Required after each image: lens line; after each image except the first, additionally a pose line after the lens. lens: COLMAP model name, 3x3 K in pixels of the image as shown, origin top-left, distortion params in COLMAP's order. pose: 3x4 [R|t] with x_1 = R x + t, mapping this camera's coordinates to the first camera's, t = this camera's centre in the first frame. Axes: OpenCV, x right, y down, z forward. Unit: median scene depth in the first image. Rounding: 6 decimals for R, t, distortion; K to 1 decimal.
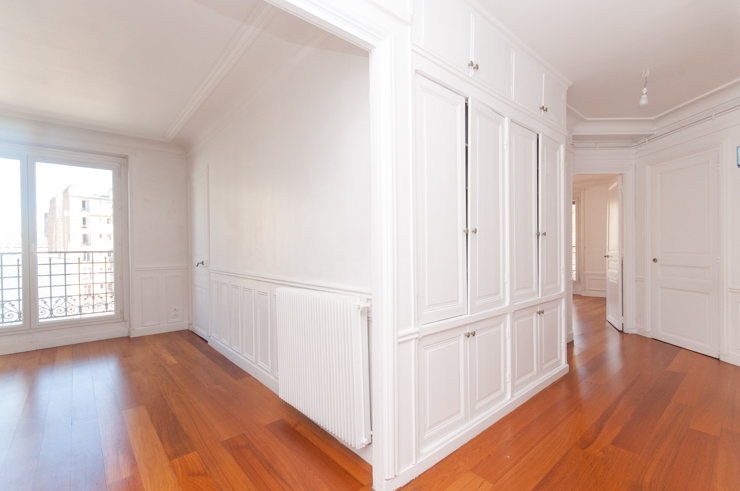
lens RADIAL K [[337.5, 0, 370.0], [0, 337.5, 245.5], [0, 0, 1]] dist [0.004744, -0.000066]
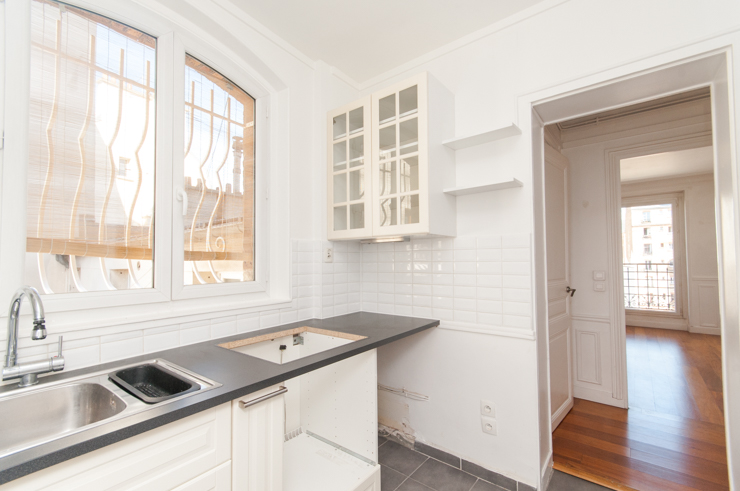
lens RADIAL K [[329.9, 0, 368.0], [0, 329.9, 250.0], [0, 0, 1]] dist [0.009962, -0.000034]
pose [[0.173159, -0.018343, -0.984723, 0.322816], [0.006541, 0.999826, -0.017474, -0.023974], [0.984872, -0.003415, 0.173248, -0.407885]]
